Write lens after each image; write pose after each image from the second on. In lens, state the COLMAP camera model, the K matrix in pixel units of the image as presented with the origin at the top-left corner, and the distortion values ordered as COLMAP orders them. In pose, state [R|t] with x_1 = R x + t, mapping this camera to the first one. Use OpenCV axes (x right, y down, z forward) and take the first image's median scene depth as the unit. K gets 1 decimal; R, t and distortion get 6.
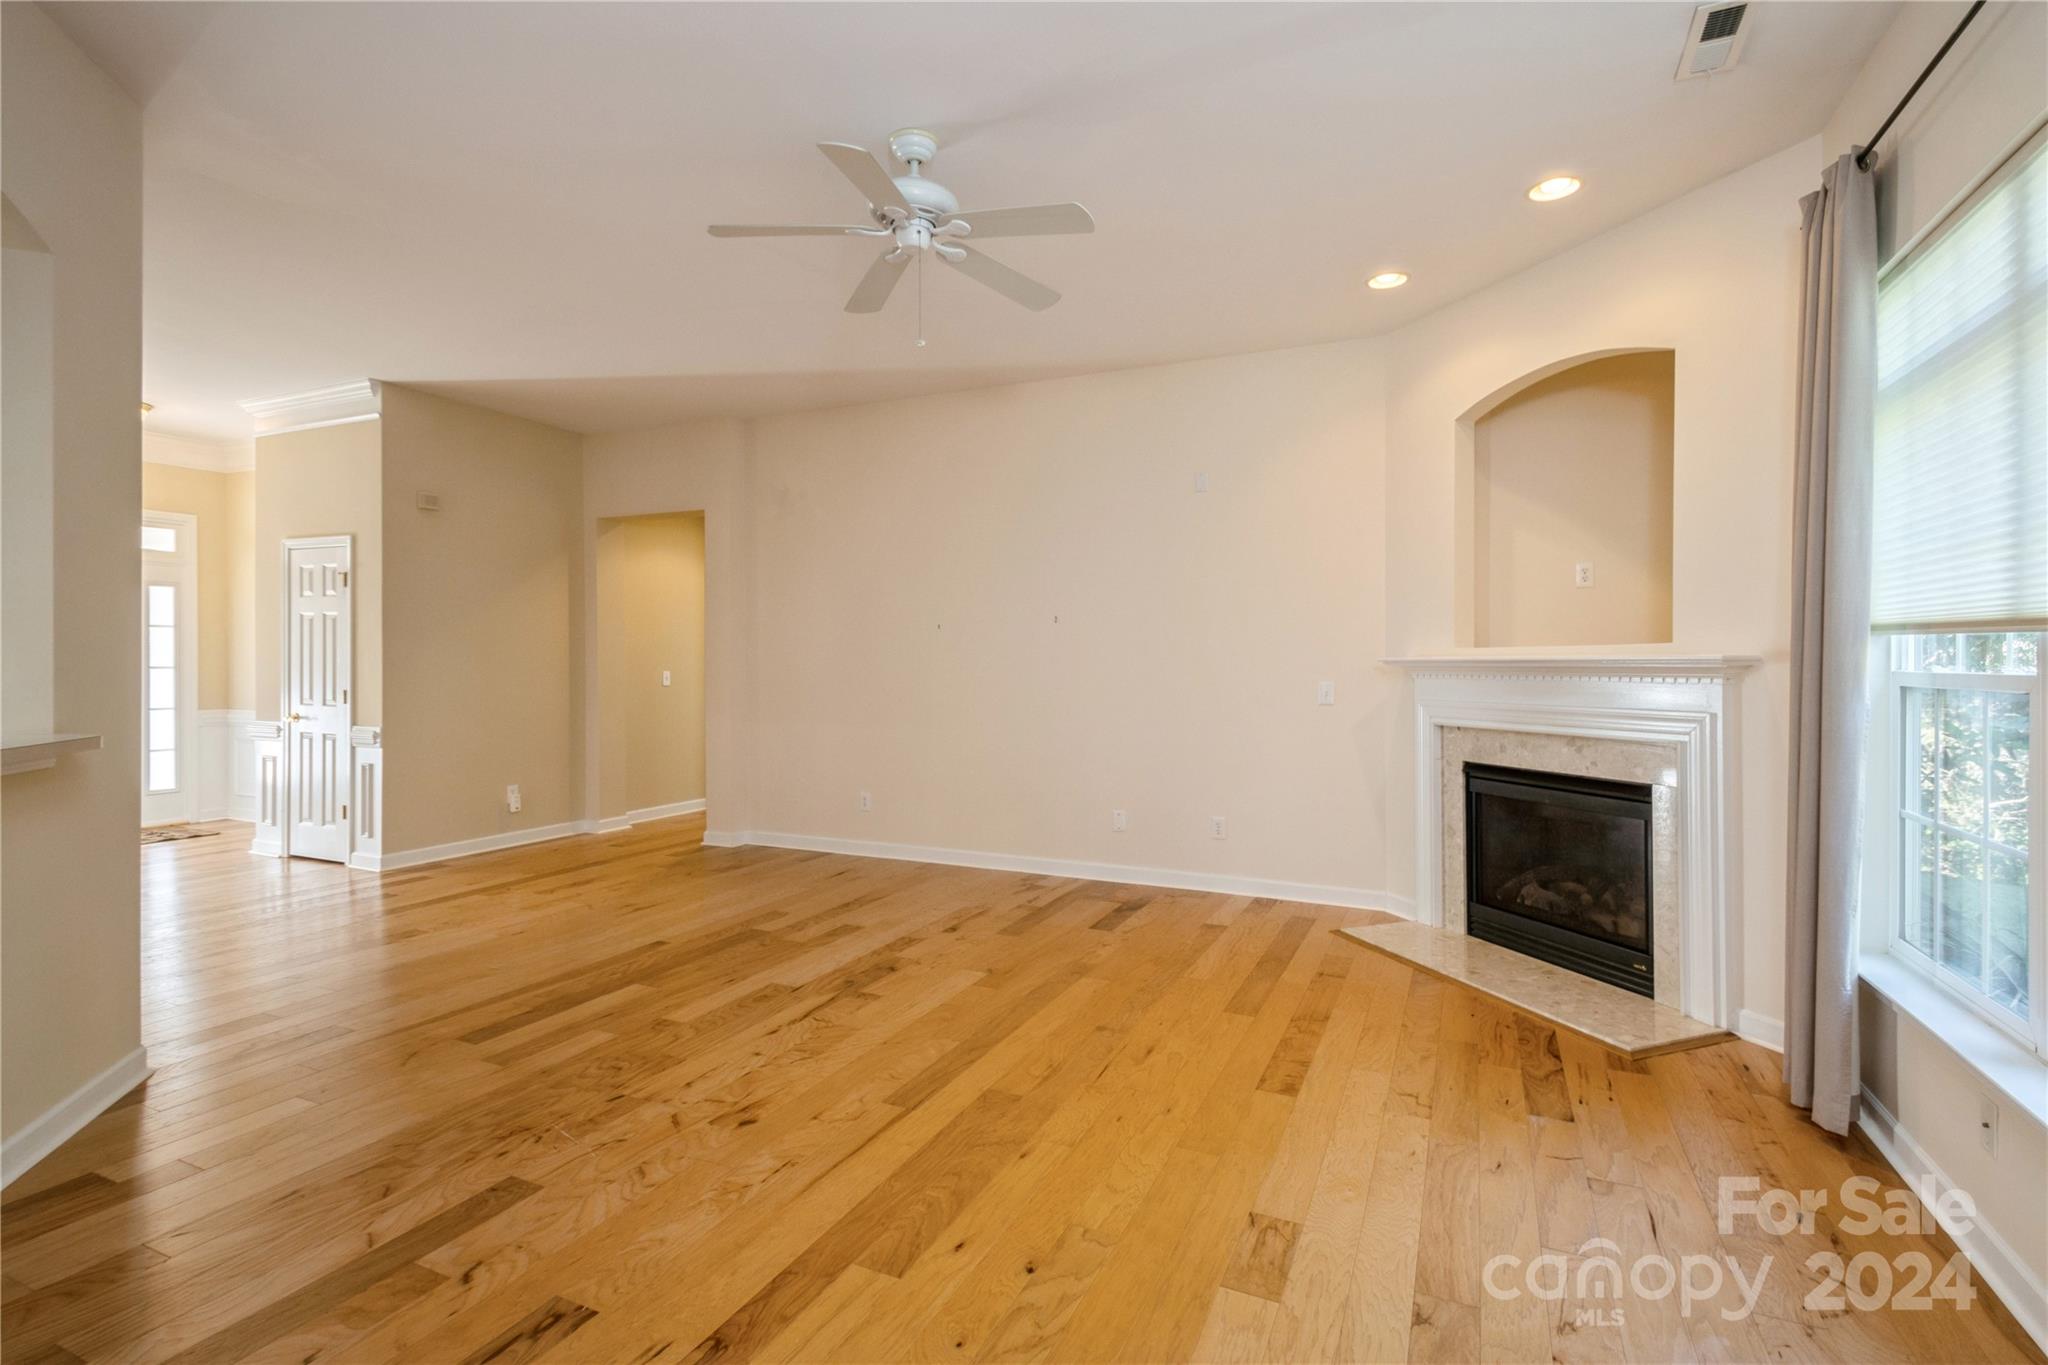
lens RADIAL K [[944.5, 0, 1032.1], [0, 944.5, 668.3], [0, 0, 1]] dist [0.016110, -0.003242]
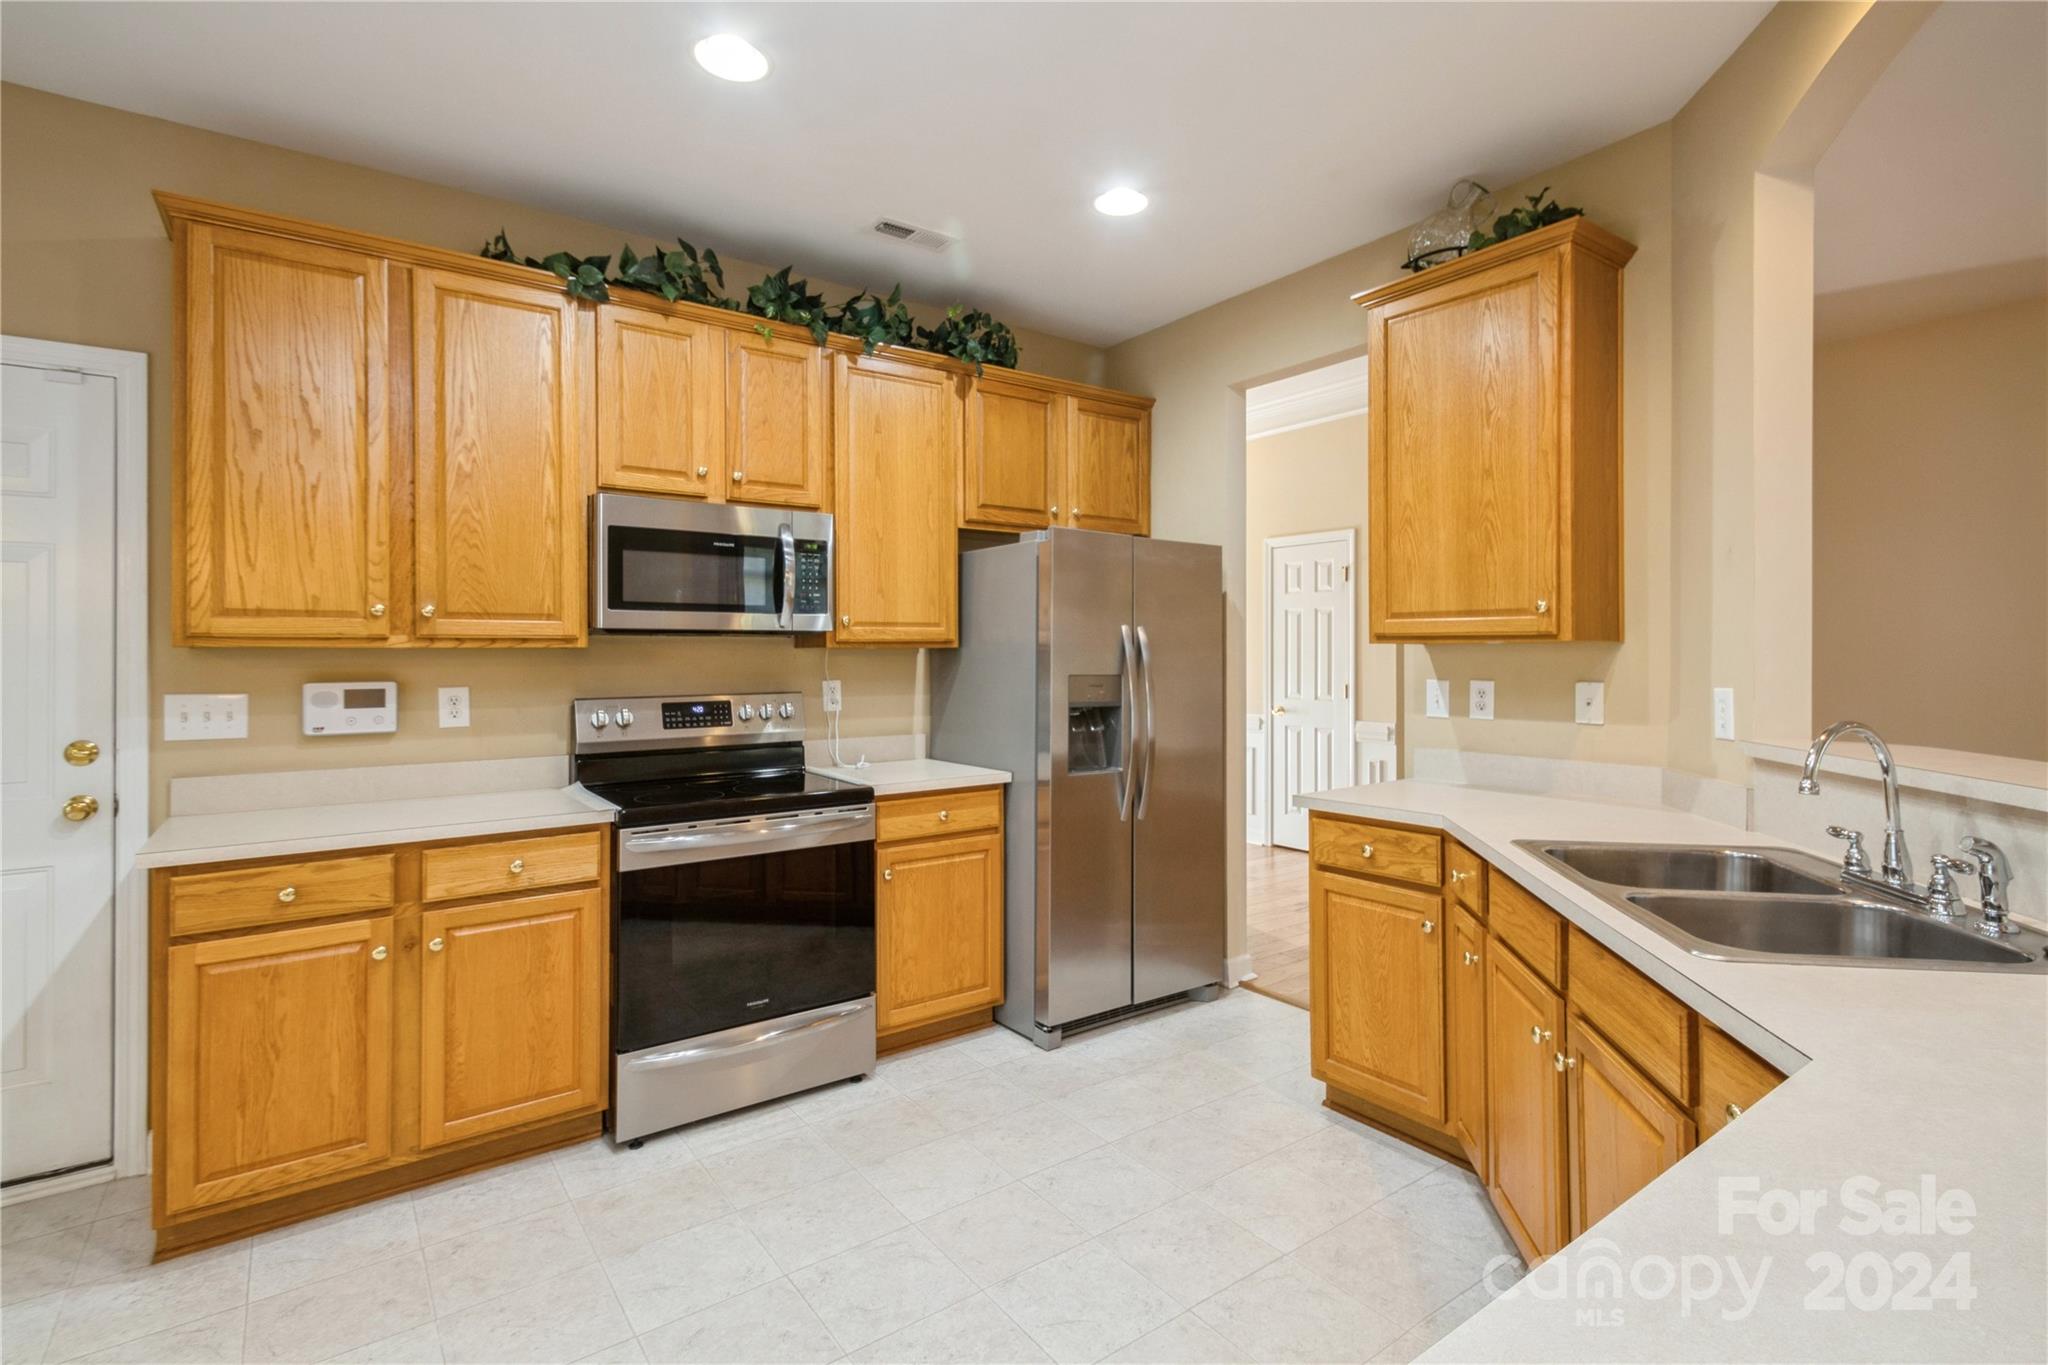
lens RADIAL K [[944.5, 0, 1005.6], [0, 944.5, 645.1], [0, 0, 1]] dist [0.016110, -0.003242]
pose [[0.849418, -0.008874, -0.527646, -0.718538], [-0.002666, 0.999774, -0.021107, 0.004776], [0.527714, 0.019336, 0.849202, -0.041971]]
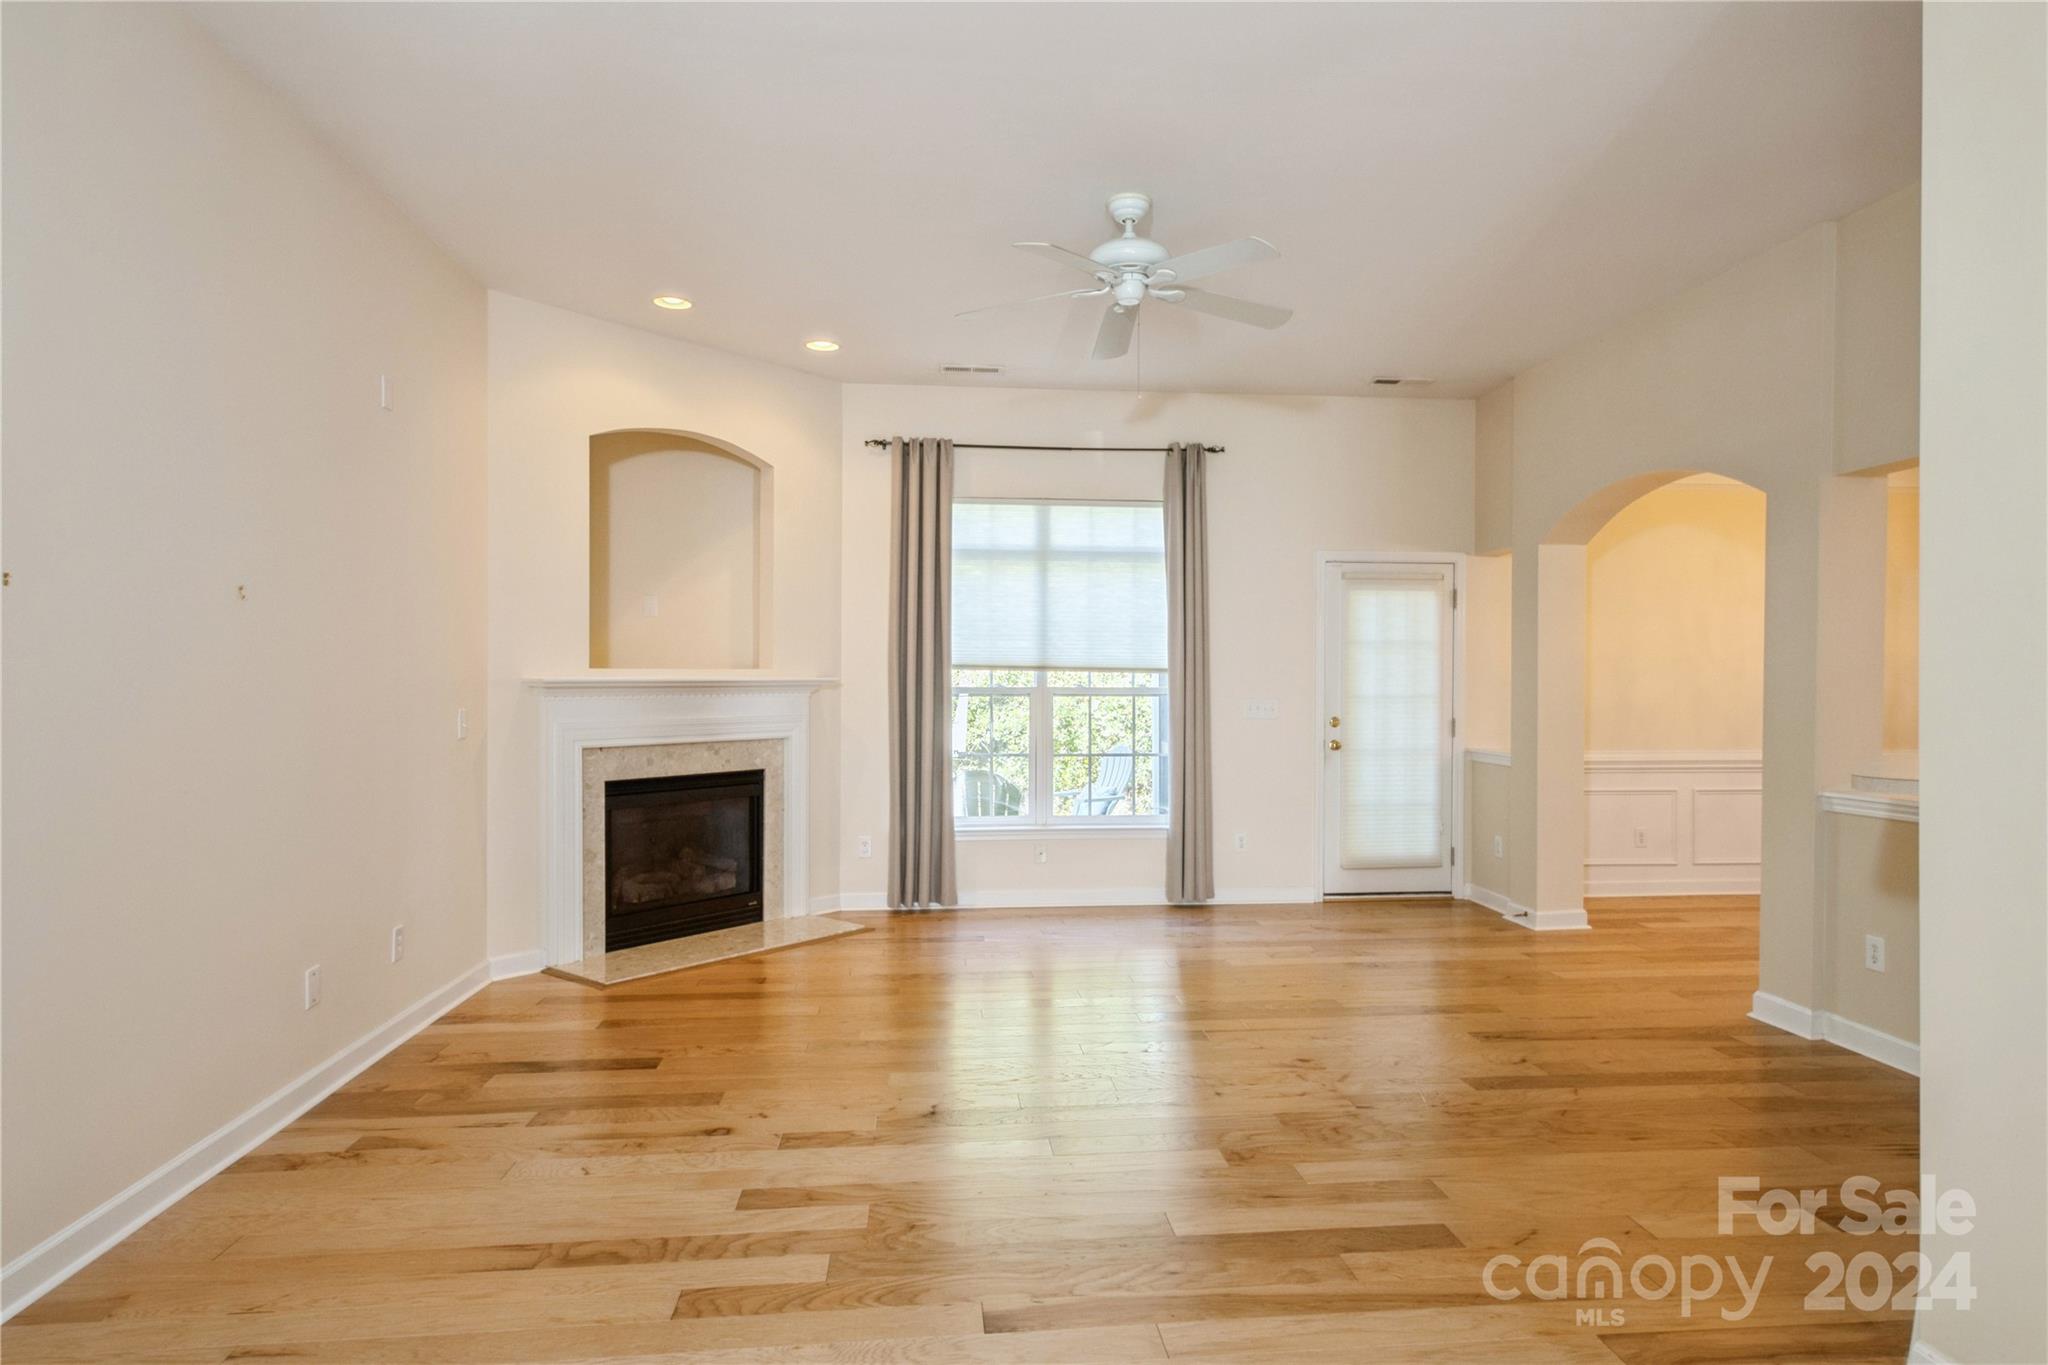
lens RADIAL K [[1202.3, 0, 1038.3], [0, 1202.3, 677.9], [0, 0, 1]] dist [-0.020987, 0.000730]
pose [[-0.510515, -0.001646, 0.859867, -0.949763], [0.006608, 0.999961, 0.005838, -0.018131], [-0.859844, 0.008662, -0.510484, 1.356523]]
